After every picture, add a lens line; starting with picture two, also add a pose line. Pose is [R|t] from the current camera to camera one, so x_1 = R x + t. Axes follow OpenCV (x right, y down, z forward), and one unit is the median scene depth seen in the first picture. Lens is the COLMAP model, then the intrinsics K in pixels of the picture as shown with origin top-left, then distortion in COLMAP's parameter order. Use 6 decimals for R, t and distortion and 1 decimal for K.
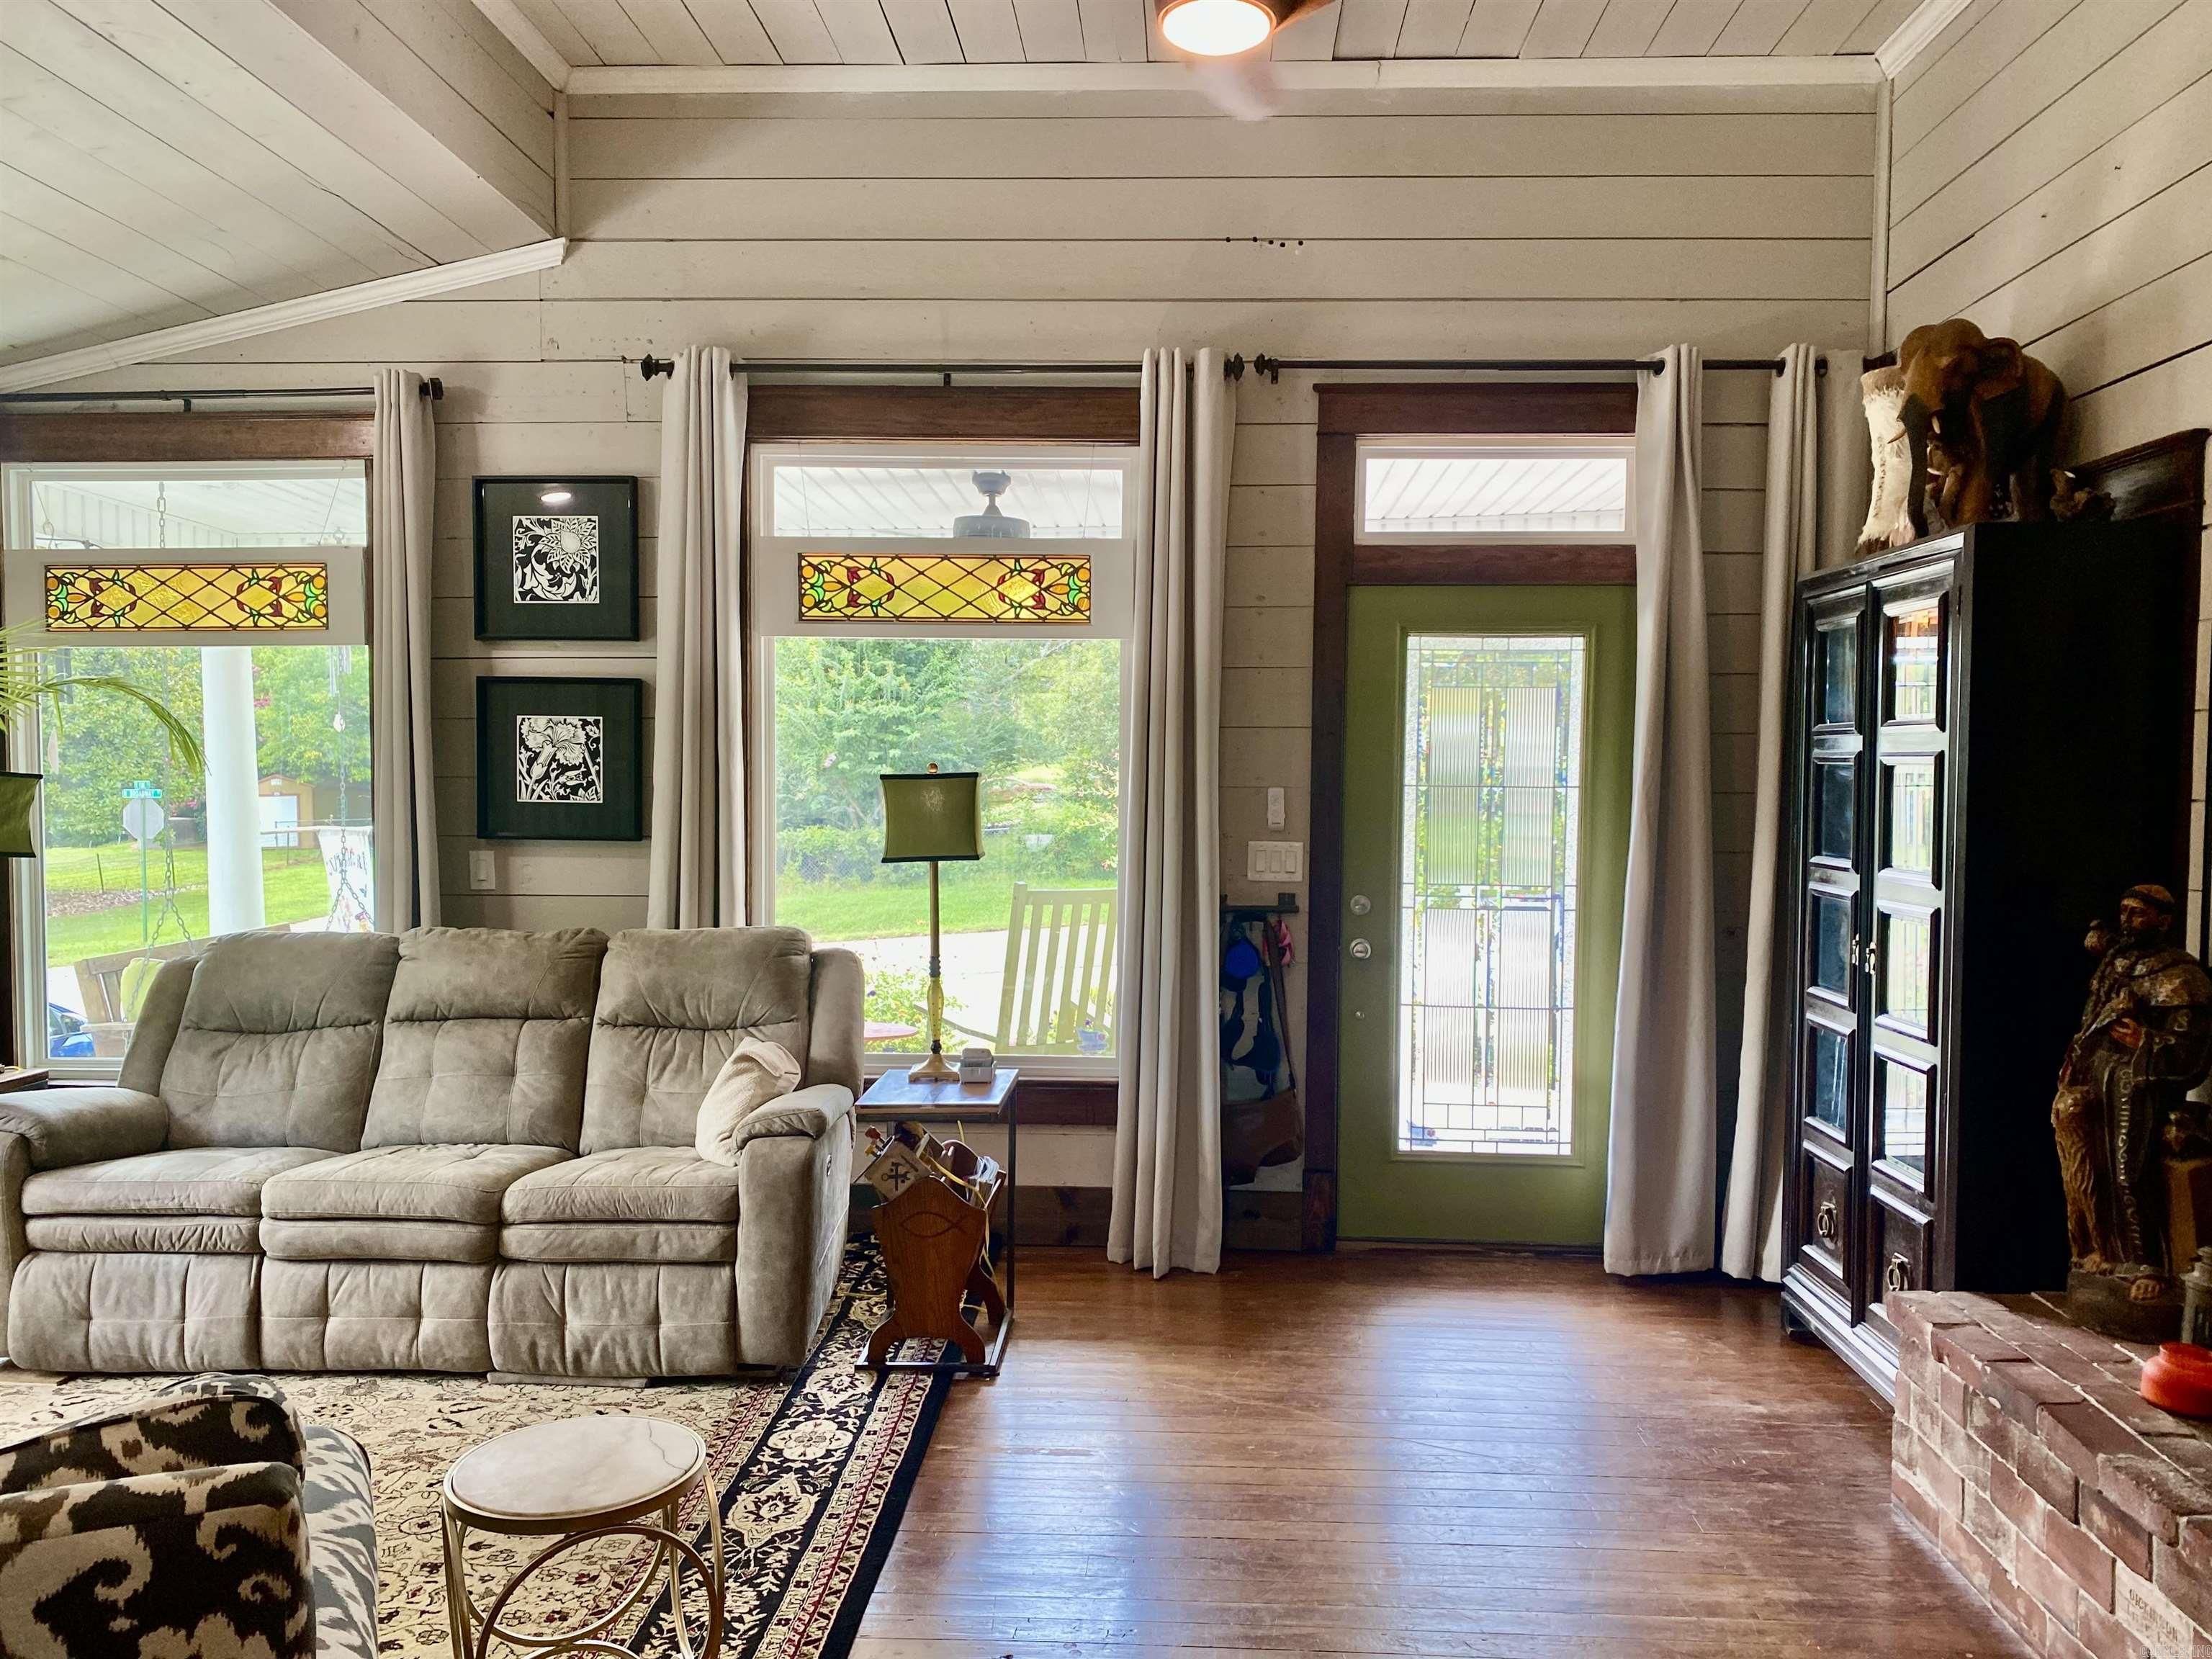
lens RADIAL K [[1687.9, 0, 1114.5], [0, 1687.9, 831.1], [0, 0, 1]] dist [0.018618, -0.005562]
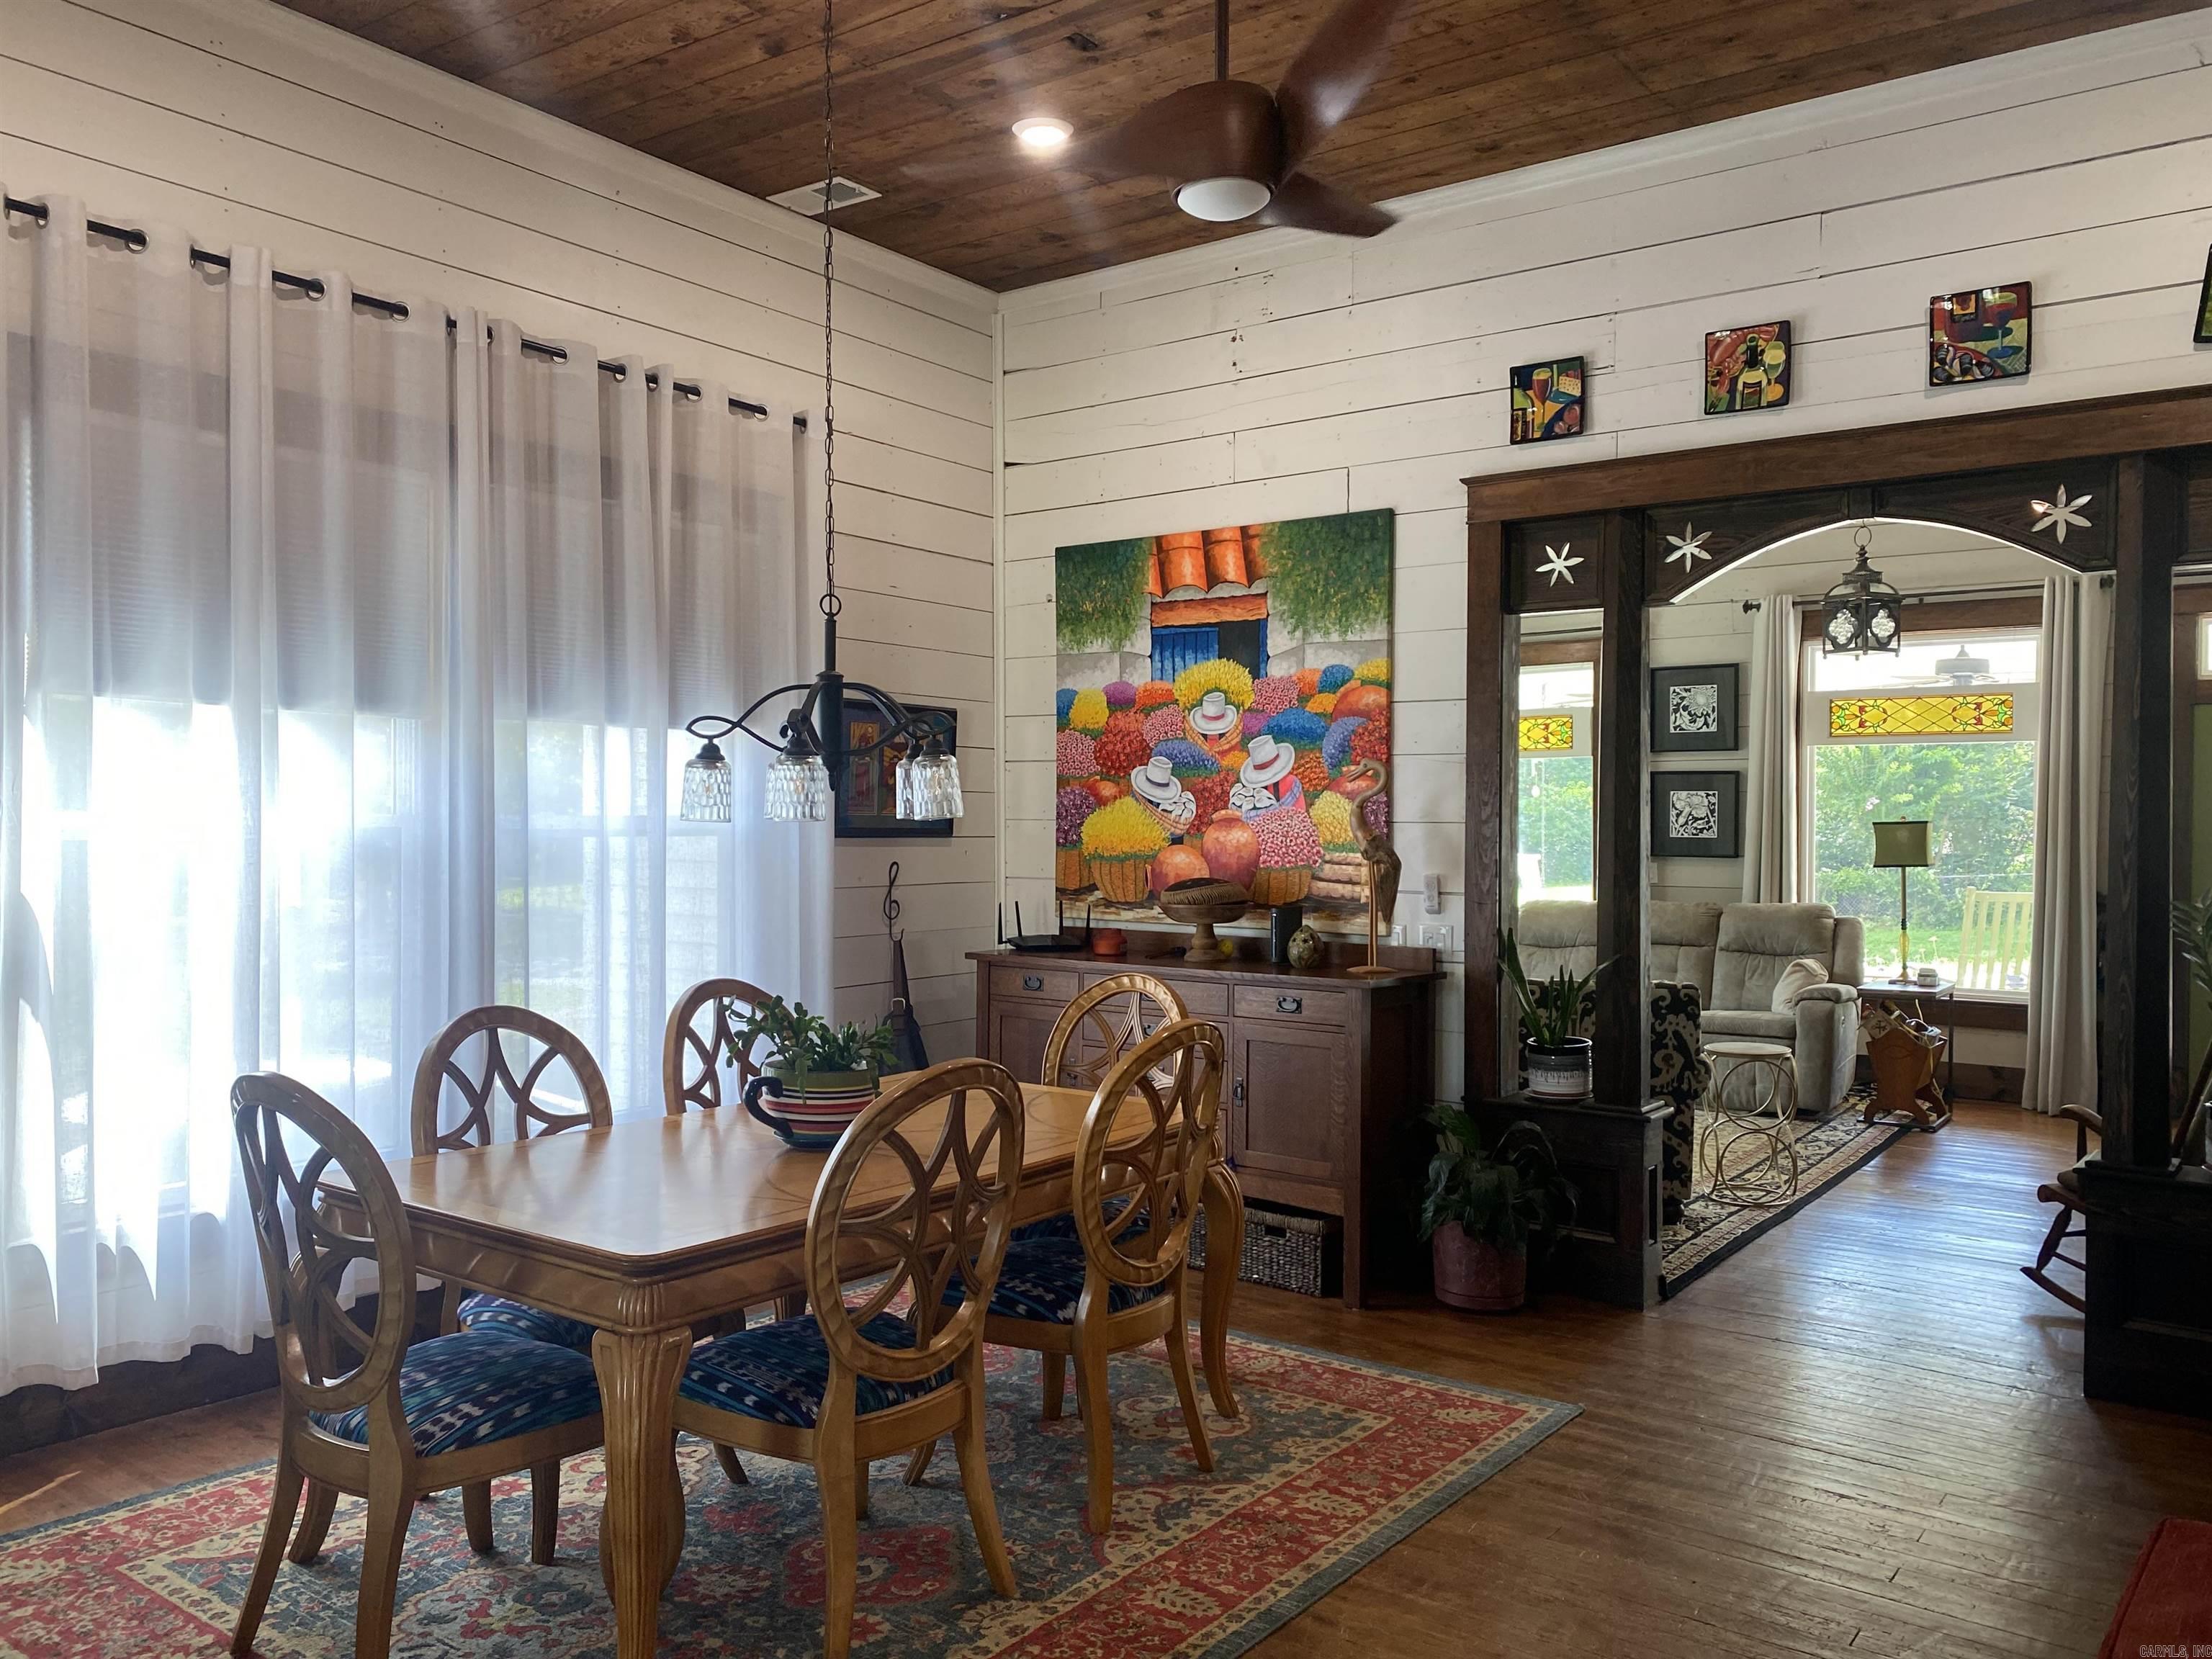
lens RADIAL K [[1687.9, 0, 1114.5], [0, 1687.9, 831.1], [0, 0, 1]] dist [0.018618, -0.005562]
pose [[0.832172, 0.003939, -0.554503, 0.189985], [-0.019591, 0.999559, -0.022301, 0.032533], [0.554171, 0.029422, 0.831883, -0.975559]]
